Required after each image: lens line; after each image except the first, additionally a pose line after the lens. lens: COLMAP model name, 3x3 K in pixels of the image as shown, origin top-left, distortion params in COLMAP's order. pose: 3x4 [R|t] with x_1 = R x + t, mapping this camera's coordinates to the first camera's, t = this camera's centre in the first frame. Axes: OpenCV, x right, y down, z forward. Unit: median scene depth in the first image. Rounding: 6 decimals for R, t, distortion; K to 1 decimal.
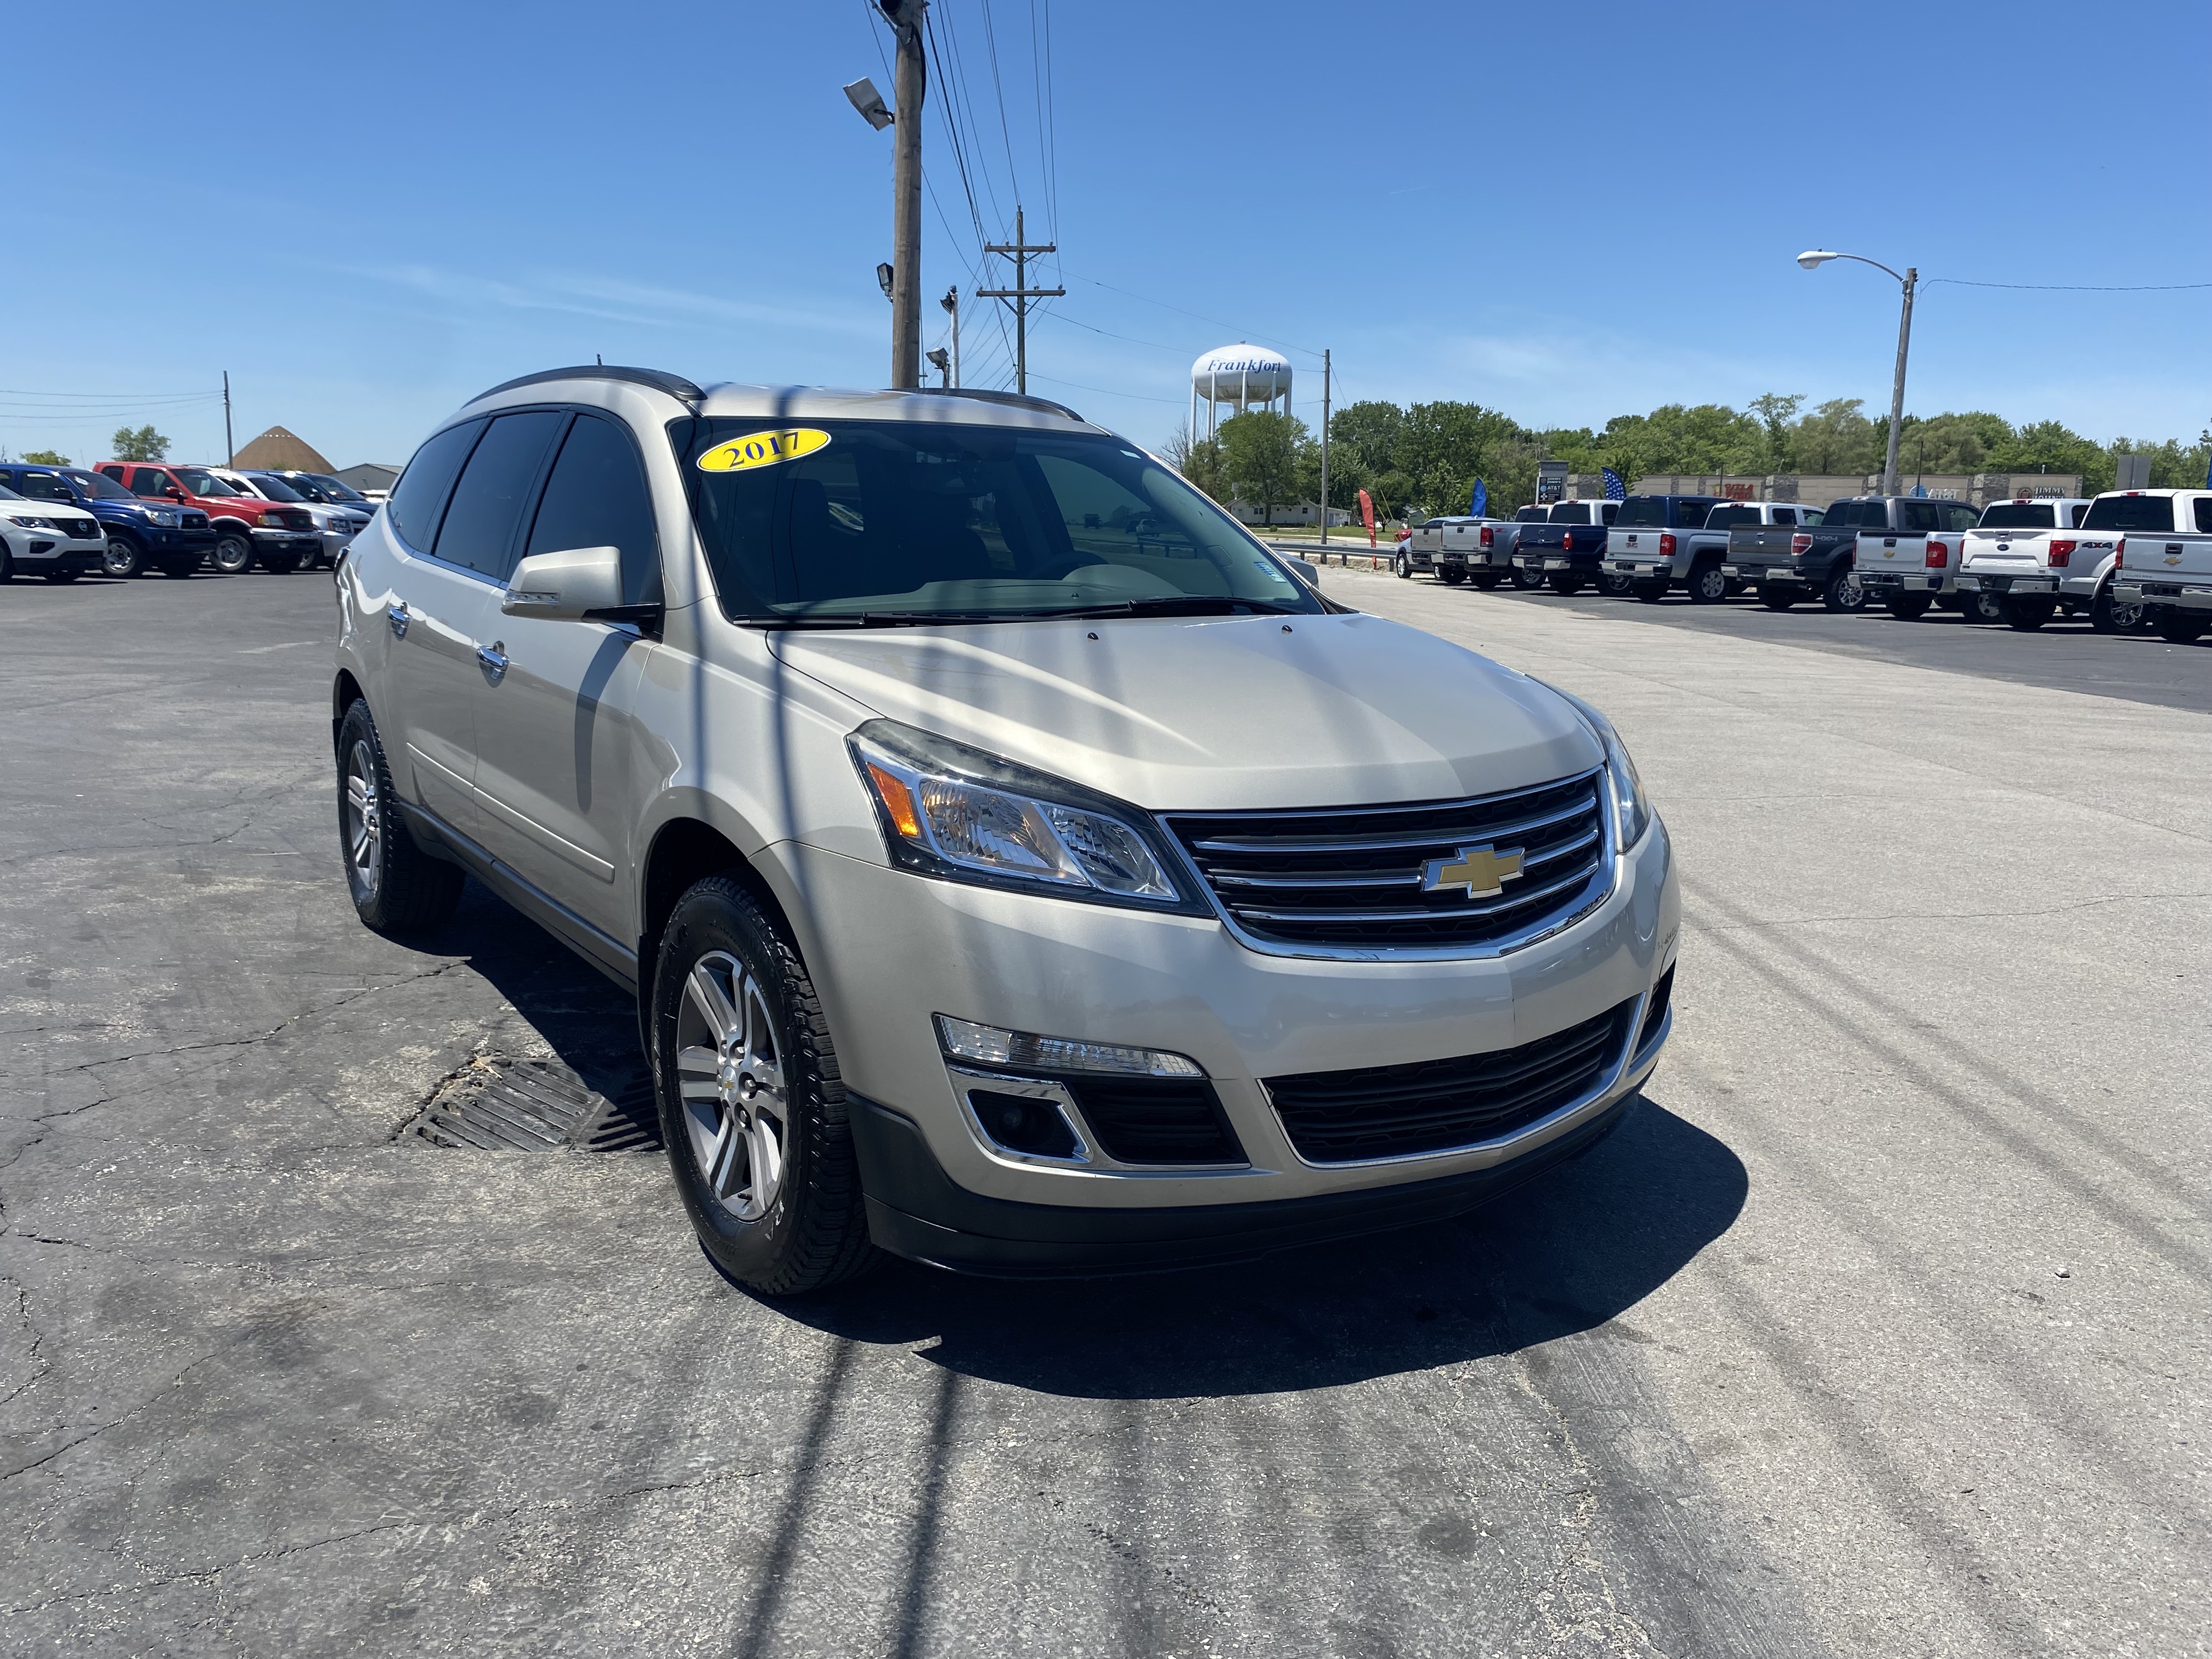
lens RADIAL K [[1720.6, 0, 1064.1], [0, 1720.6, 822.0], [0, 0, 1]] dist [0.015990, -0.013413]
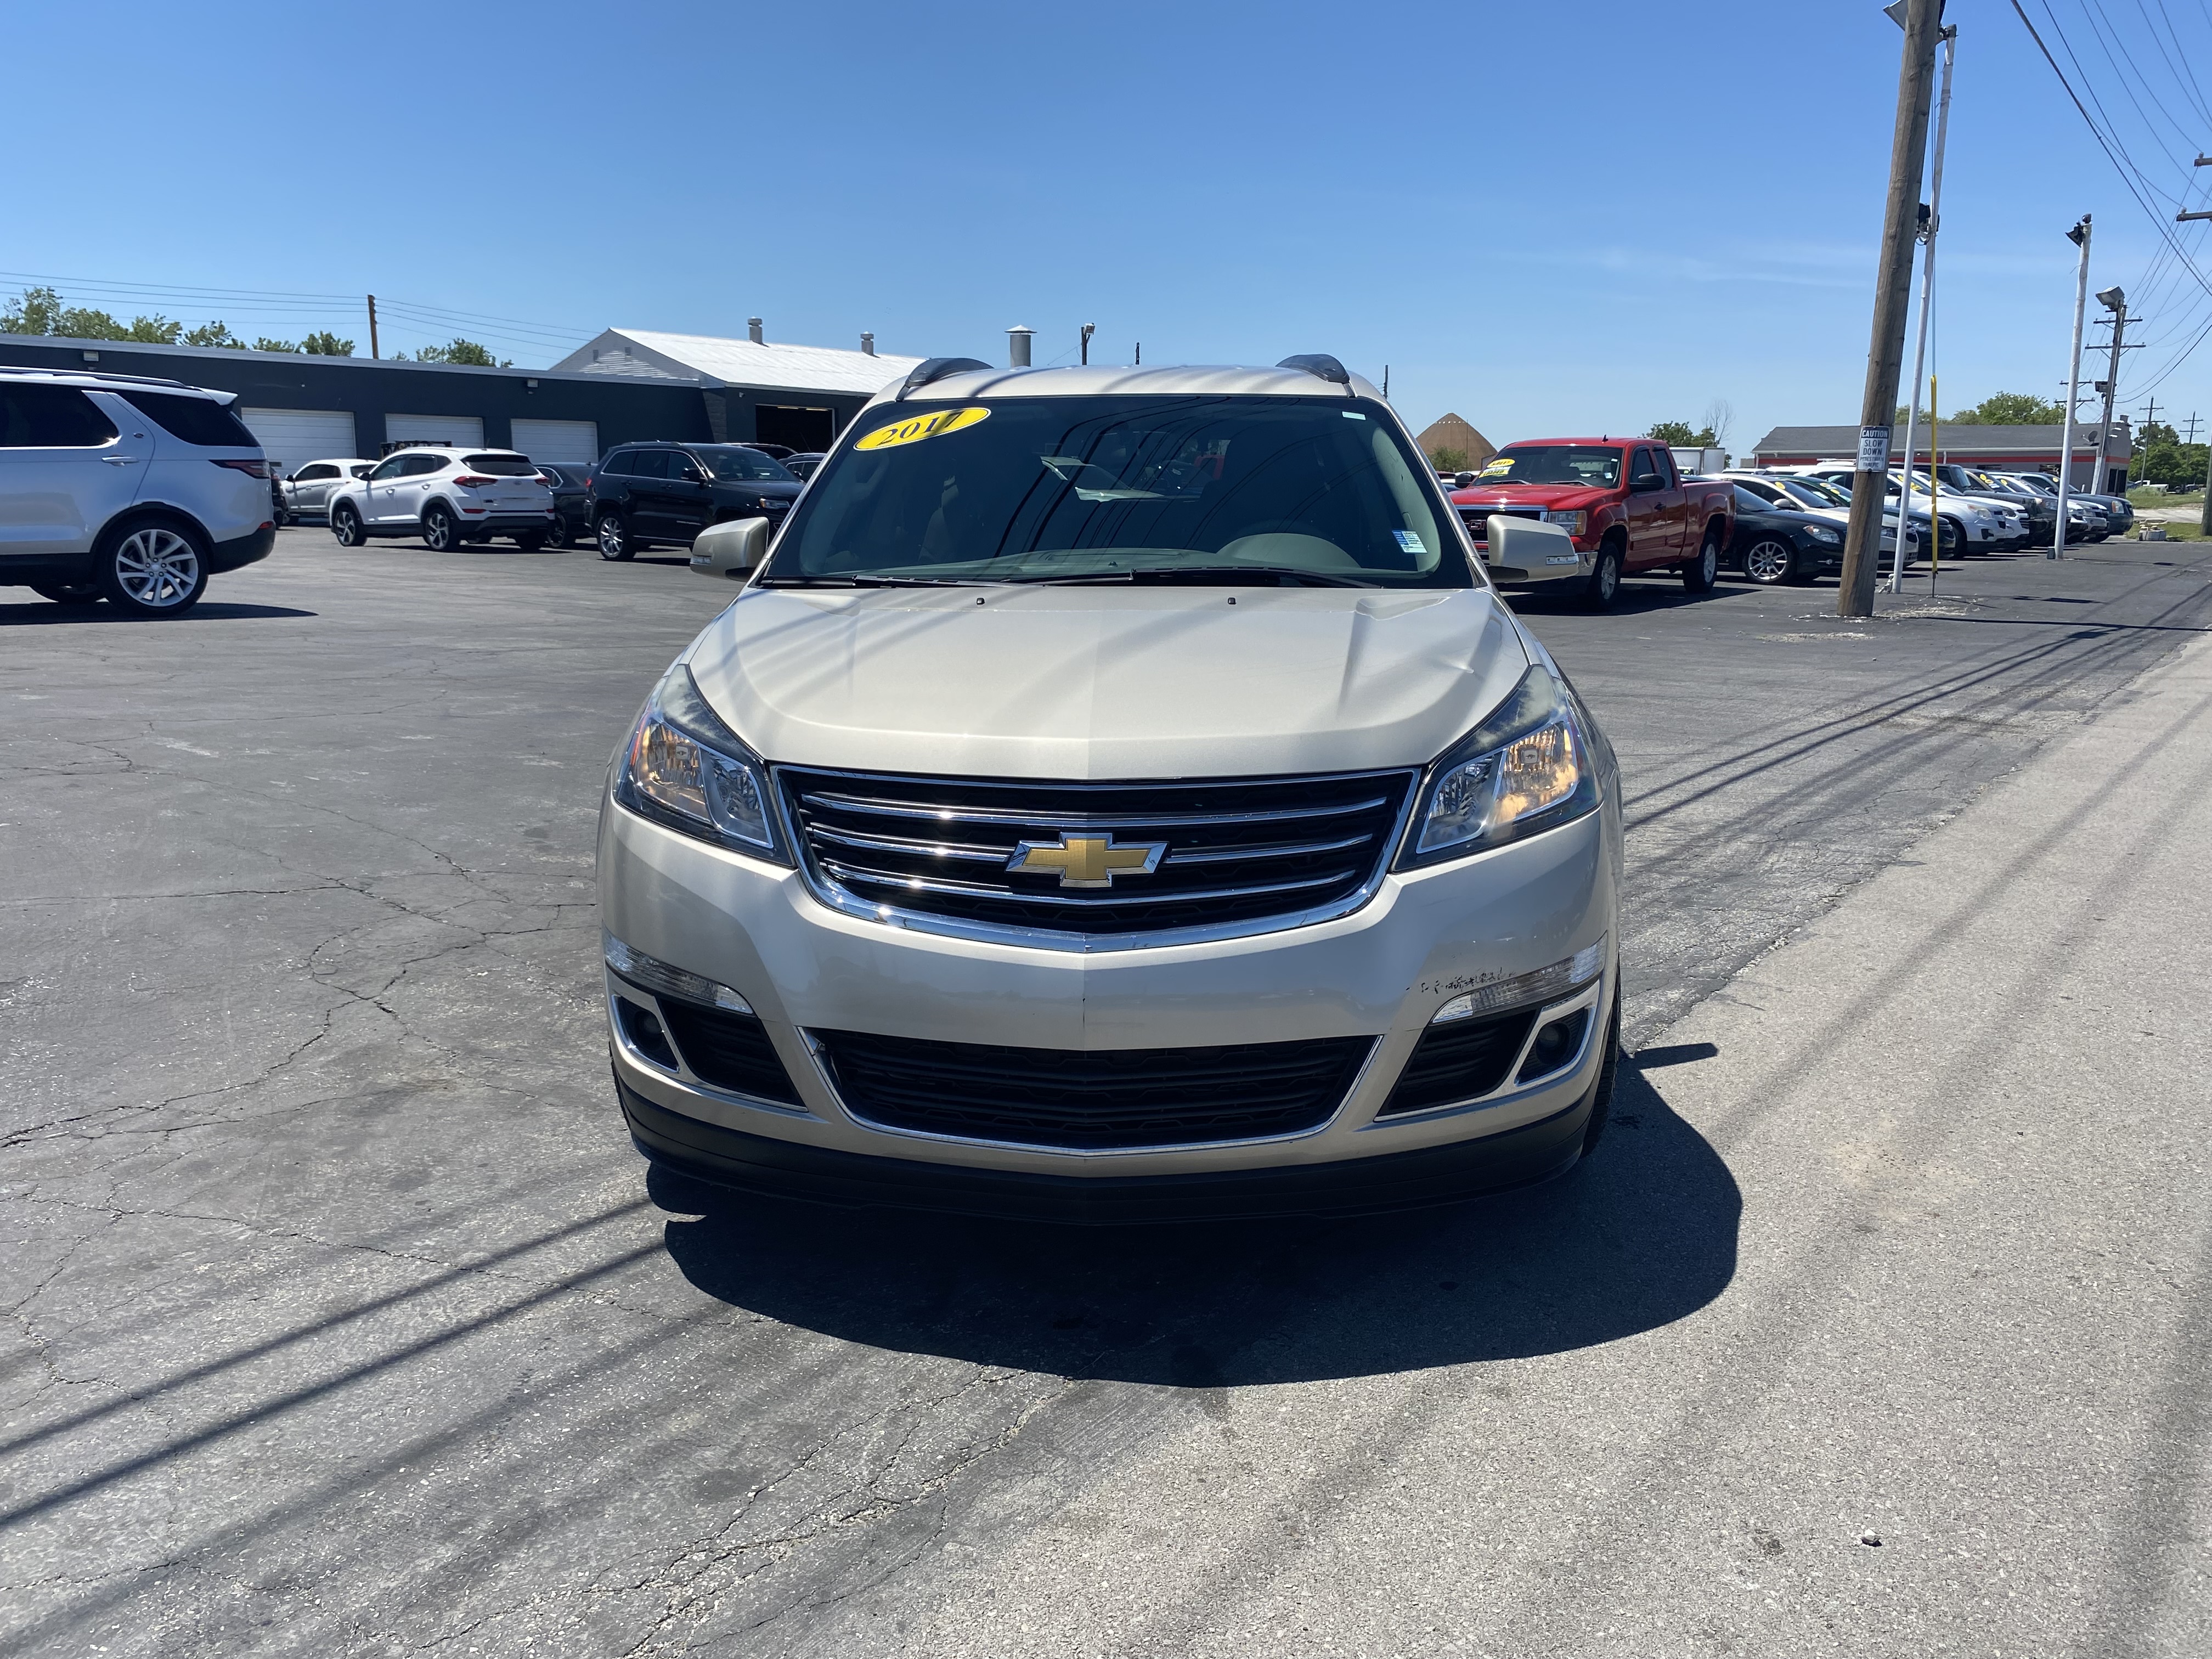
lens RADIAL K [[1720.6, 0, 1096.8], [0, 1720.6, 833.4], [0, 0, 1]] dist [0.015990, -0.013413]
pose [[0.779169, 0.105690, -0.617840, 0.736606], [-0.094397, 0.994226, 0.051030, -0.030070], [0.619666, 0.018561, 0.784646, 0.248364]]
